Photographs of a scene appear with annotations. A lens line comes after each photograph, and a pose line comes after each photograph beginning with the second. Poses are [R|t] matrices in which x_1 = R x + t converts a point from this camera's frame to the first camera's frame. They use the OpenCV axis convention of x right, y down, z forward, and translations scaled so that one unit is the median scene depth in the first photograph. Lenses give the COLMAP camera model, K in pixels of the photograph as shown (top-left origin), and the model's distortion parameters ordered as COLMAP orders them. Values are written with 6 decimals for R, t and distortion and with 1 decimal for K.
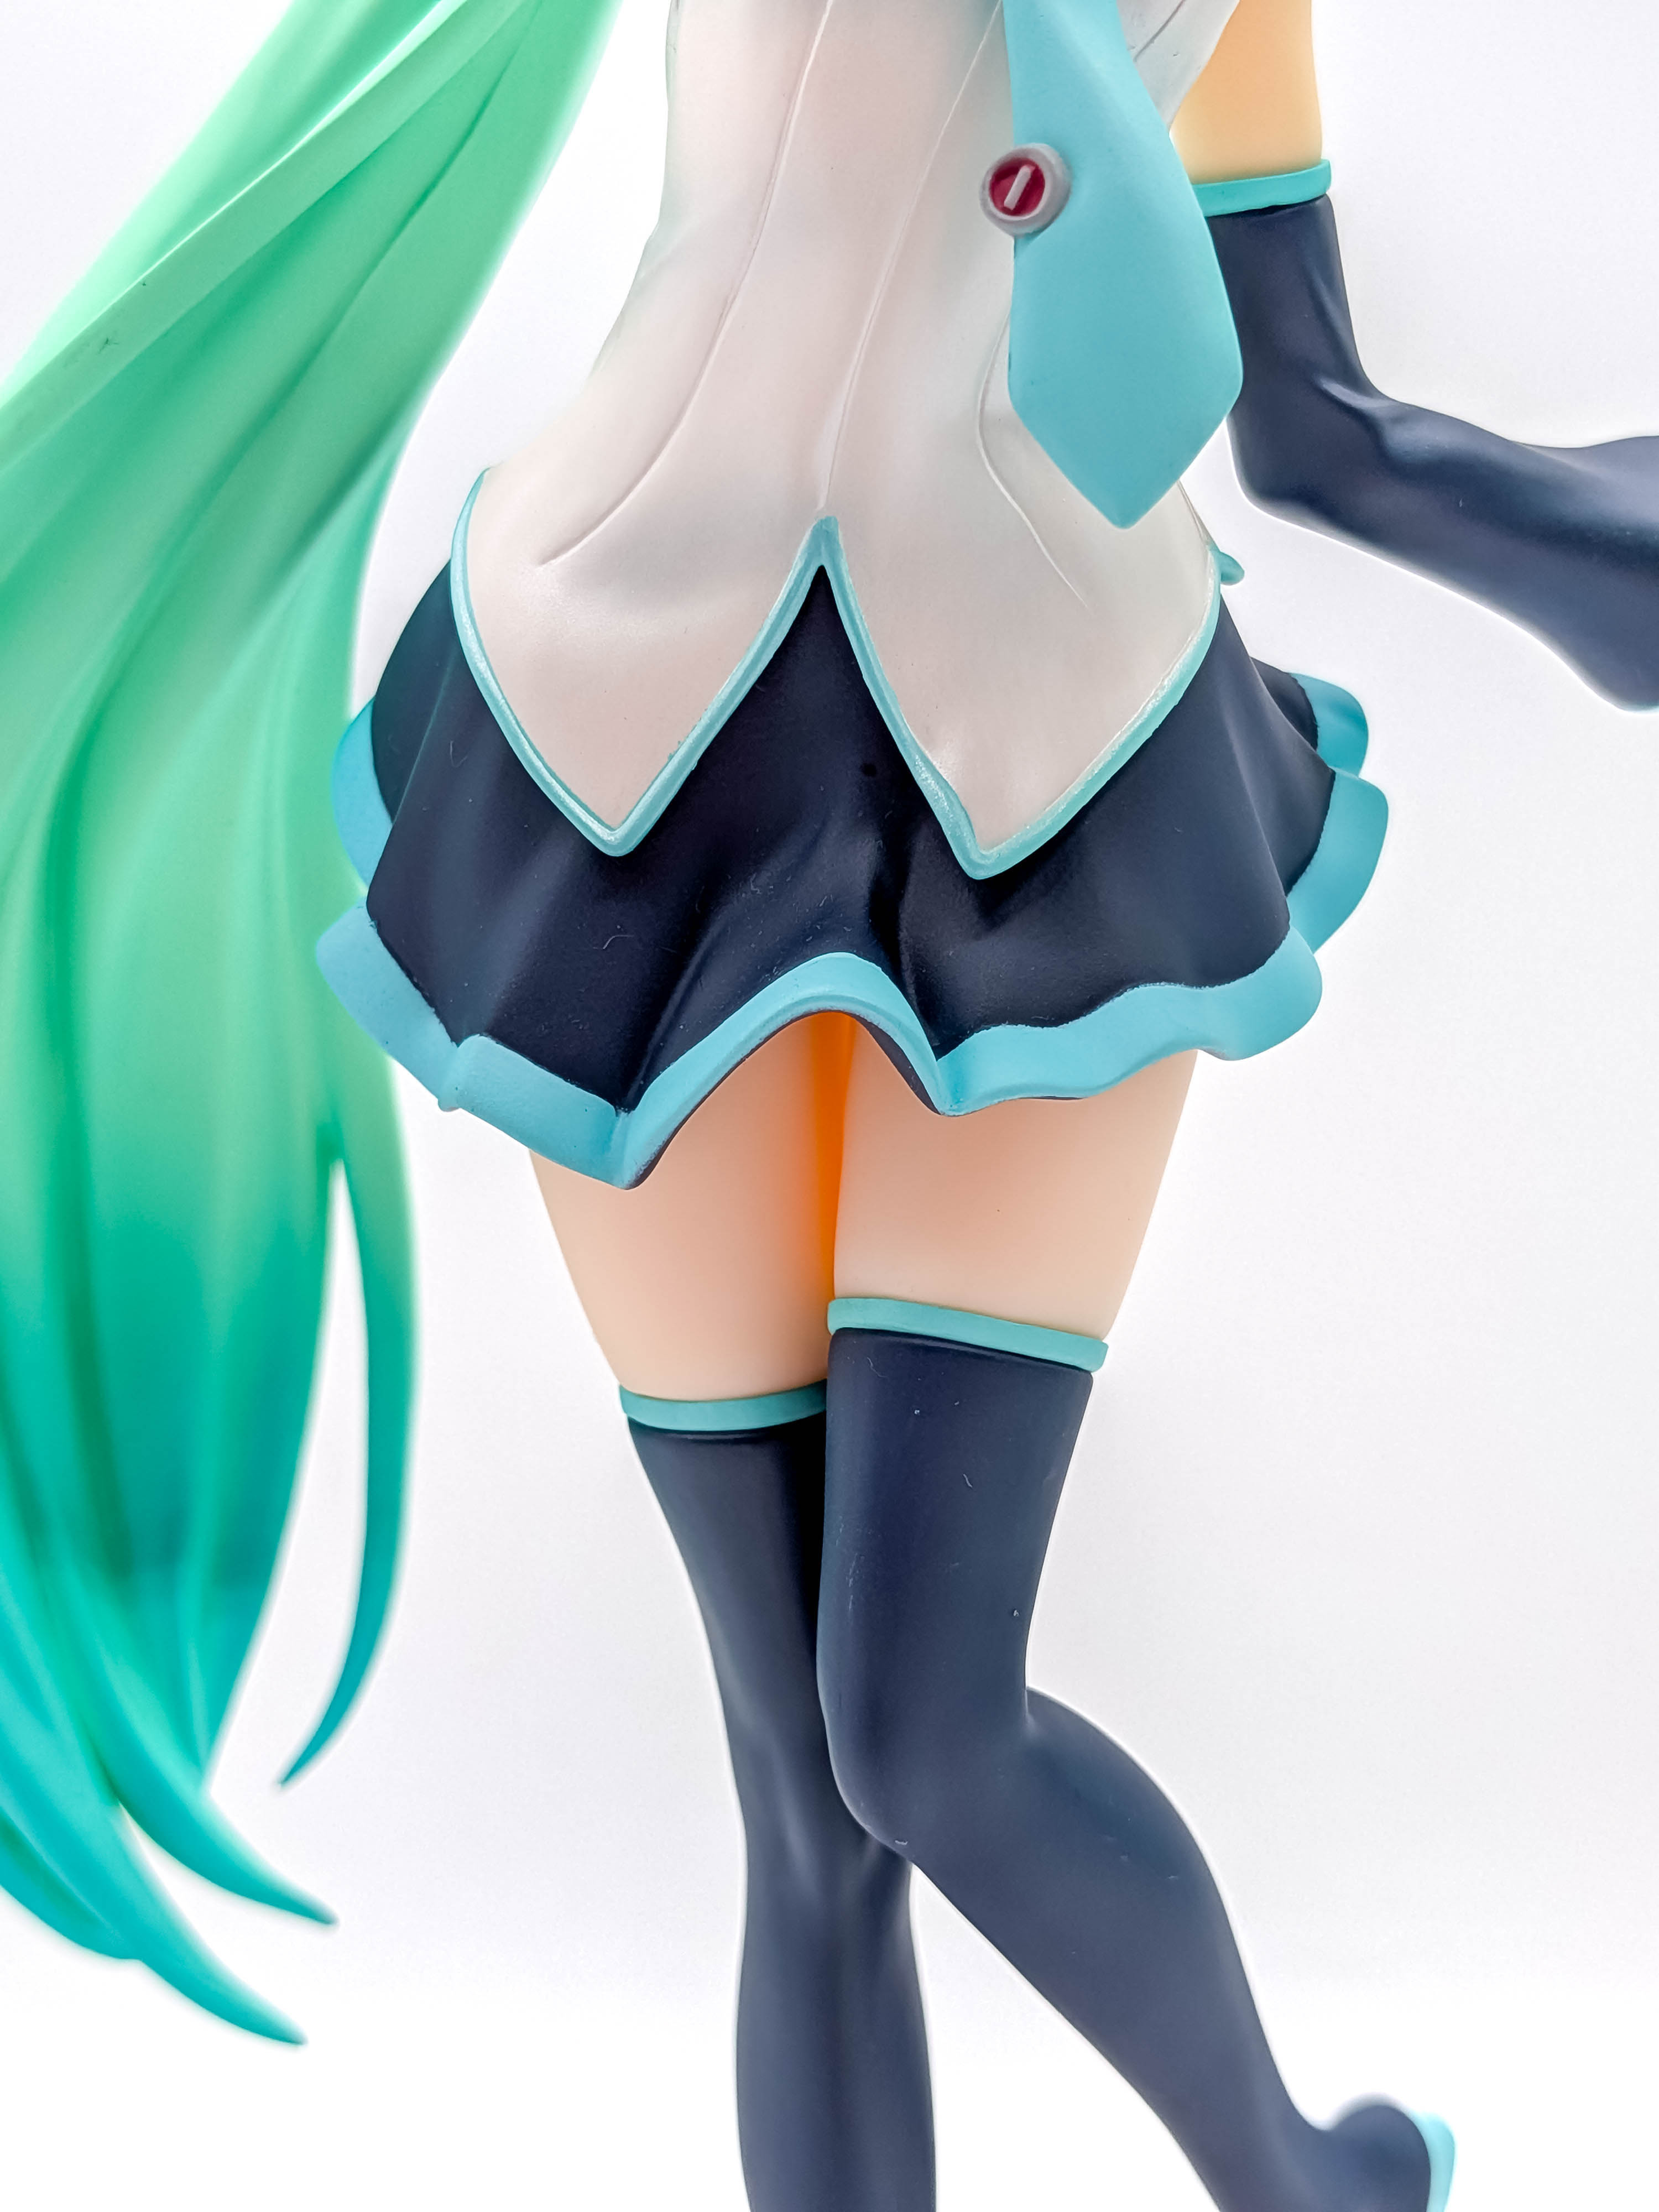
lens RADIAL K [[3328.1, 0, 840.3], [0, 3328.1, 1090.4], [0, 0, 1]] dist [0.034170, 0.000000]
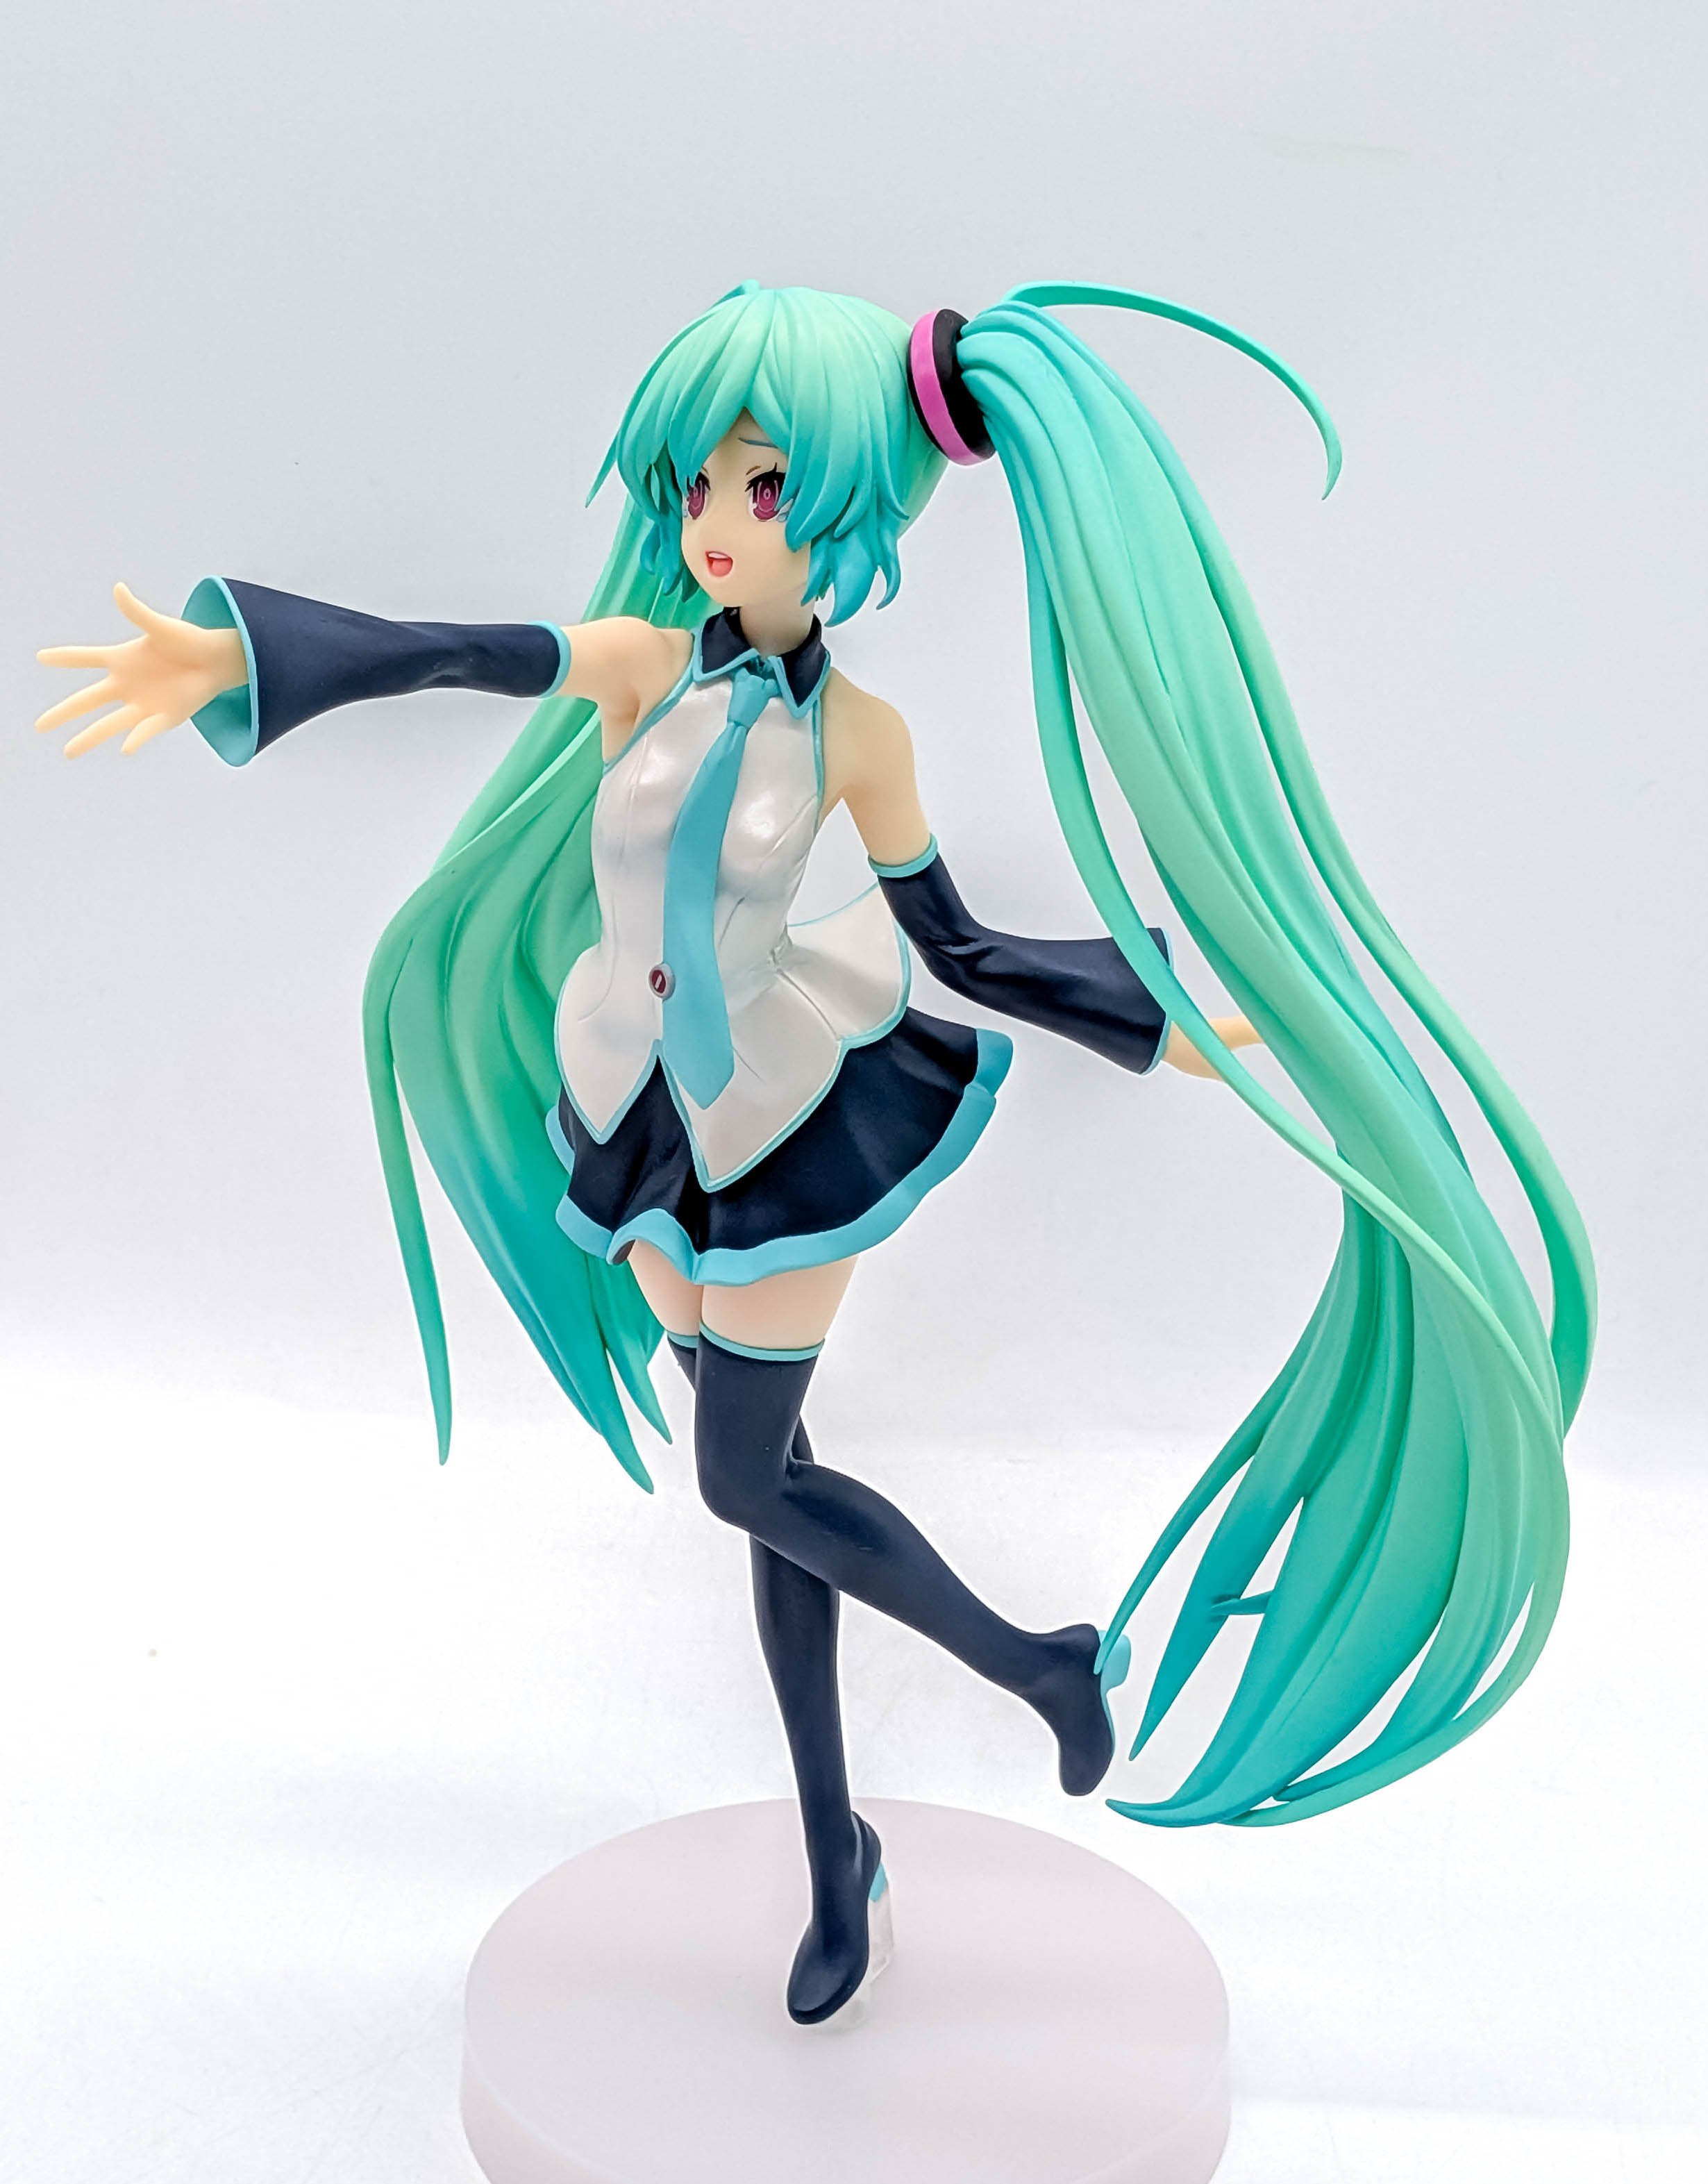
lens RADIAL K [[3876.7, 0, 748.4], [0, 3876.7, 1170.0], [0, 0, 1]] dist [0.058631, 0.000000]
pose [[0.864476, 0.171919, -0.472362, 1.312389], [0.012943, 0.931773, 0.362812, -1.035441], [0.502508, -0.319756, 0.803270, -1.181807]]
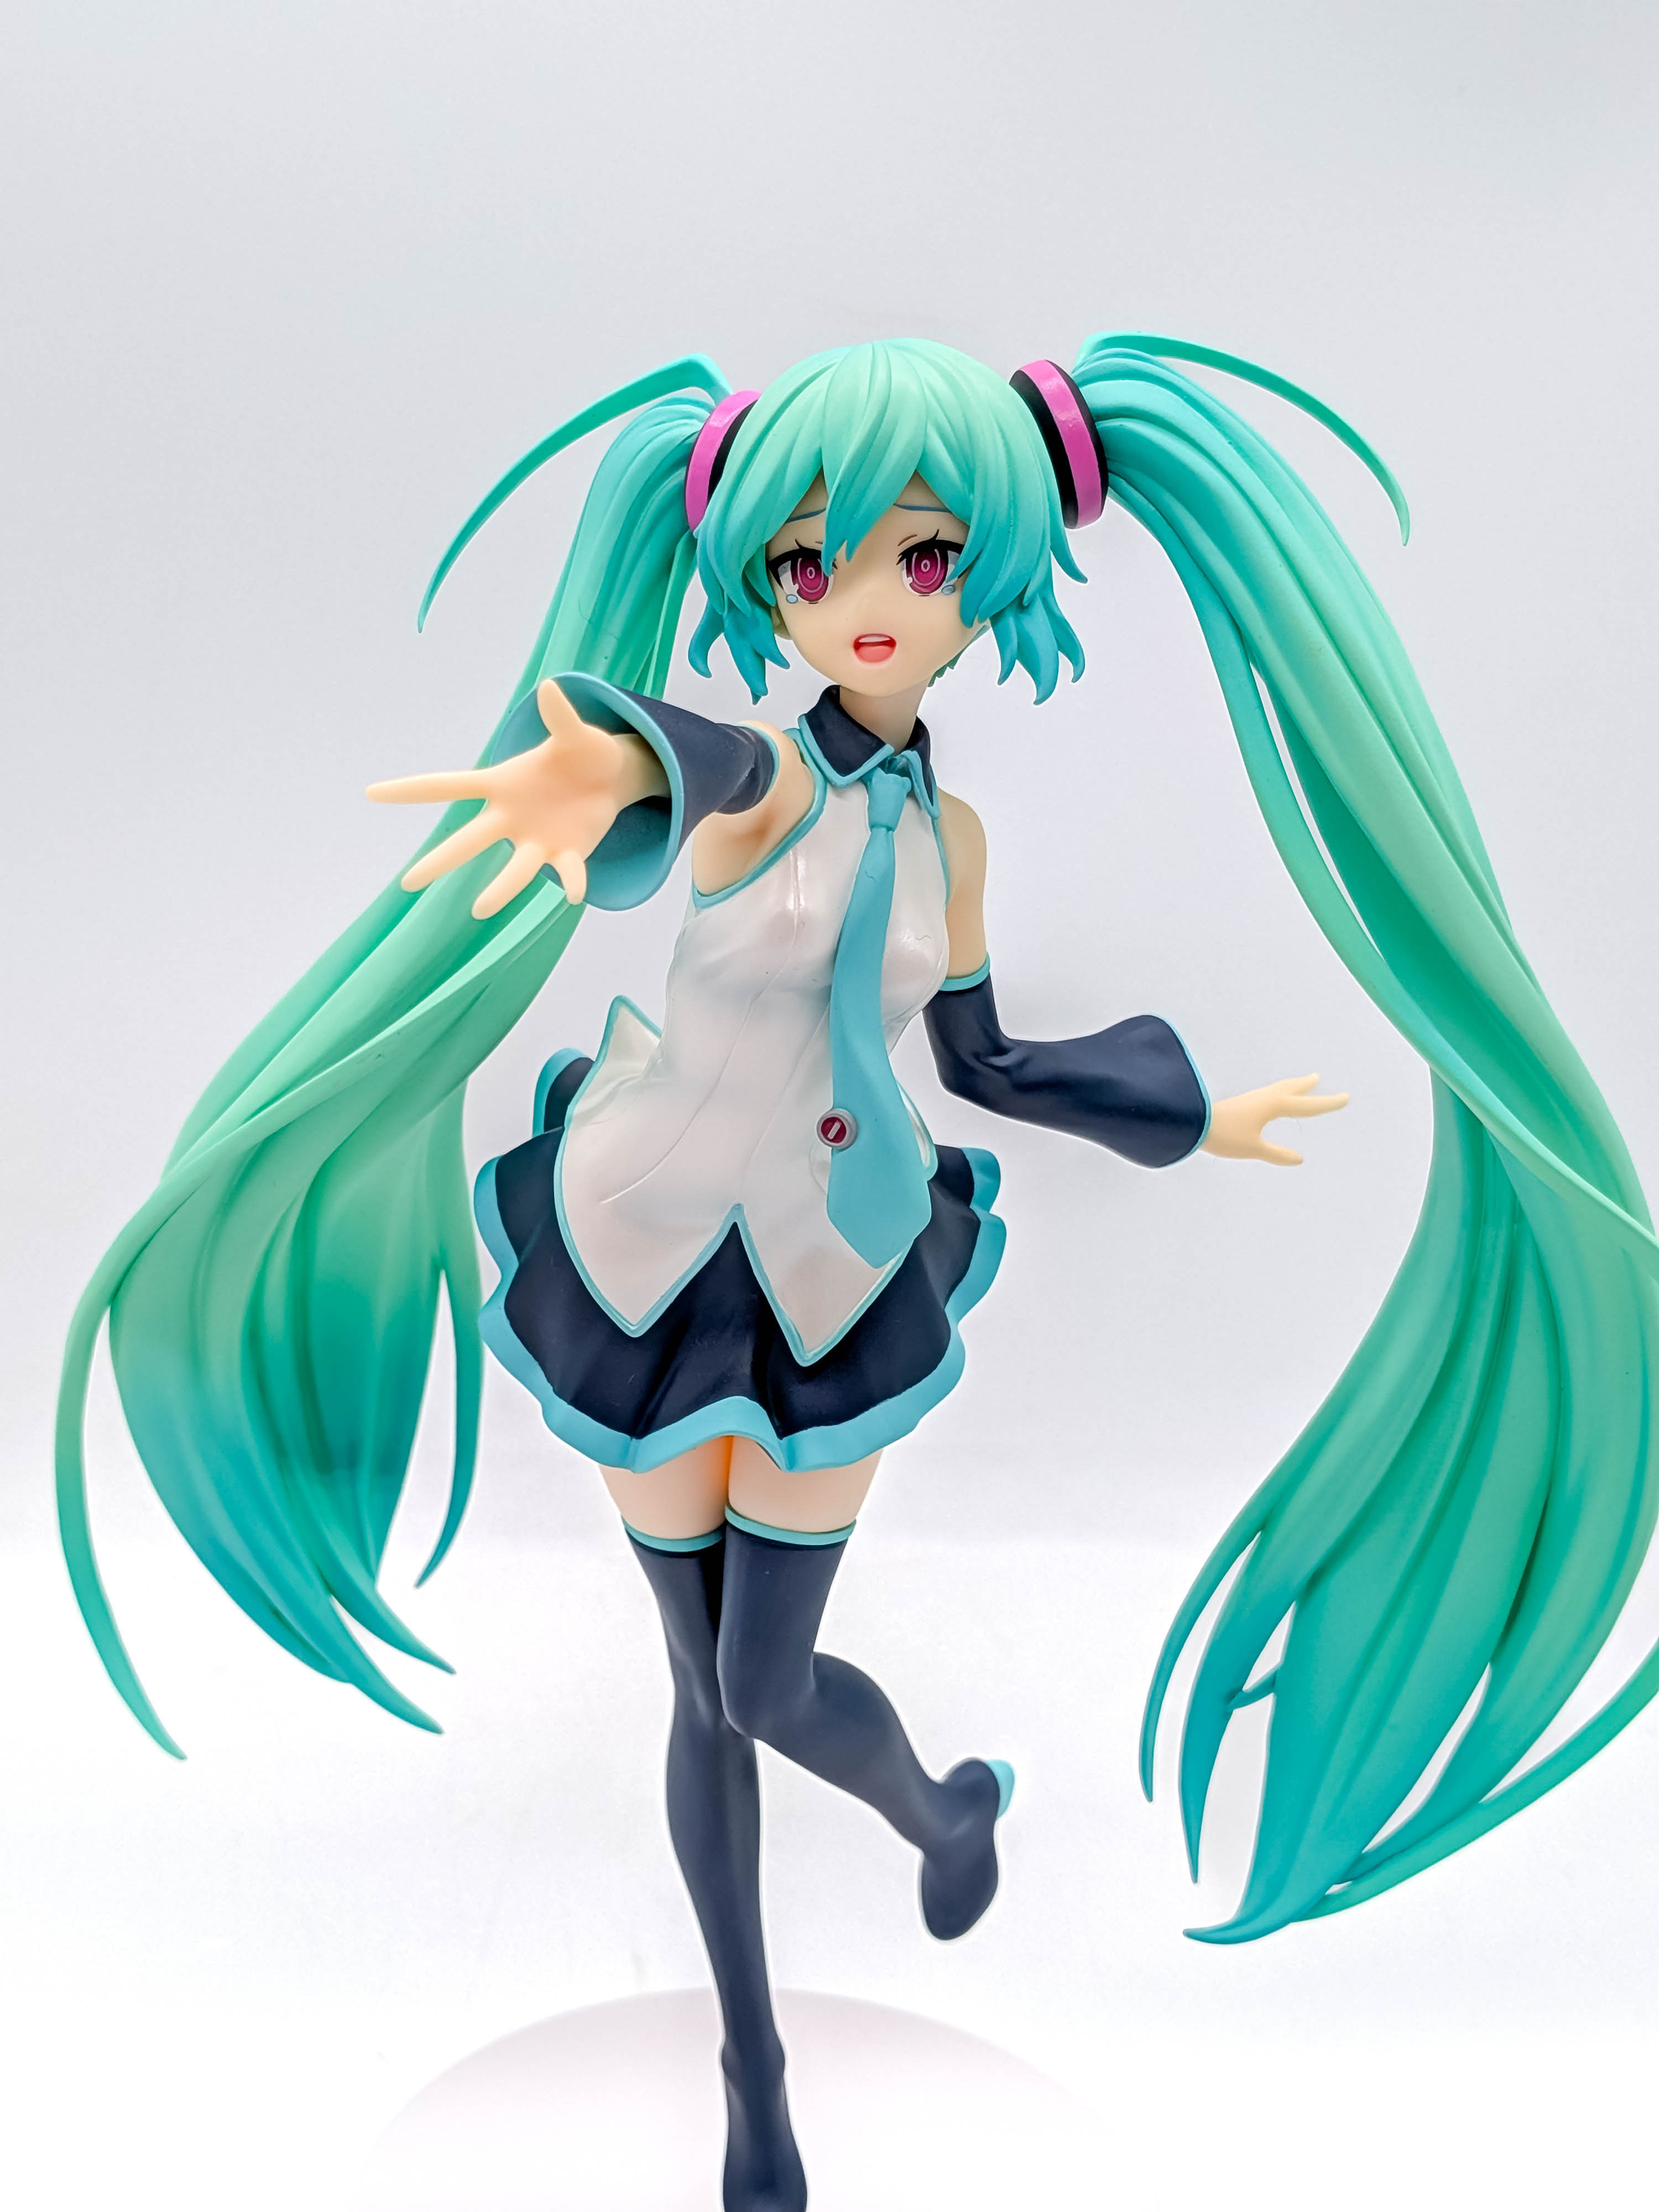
lens RADIAL K [[3191.0, 0, 745.2], [0, 3191.0, 1141.3], [0, 0, 1]] dist [0.079960, 0.000000]
pose [[0.998776, 0.011891, 0.048002, -0.092221], [-0.026292, 0.949792, 0.311776, -0.793086], [-0.041885, -0.312657, 0.948942, -0.867001]]
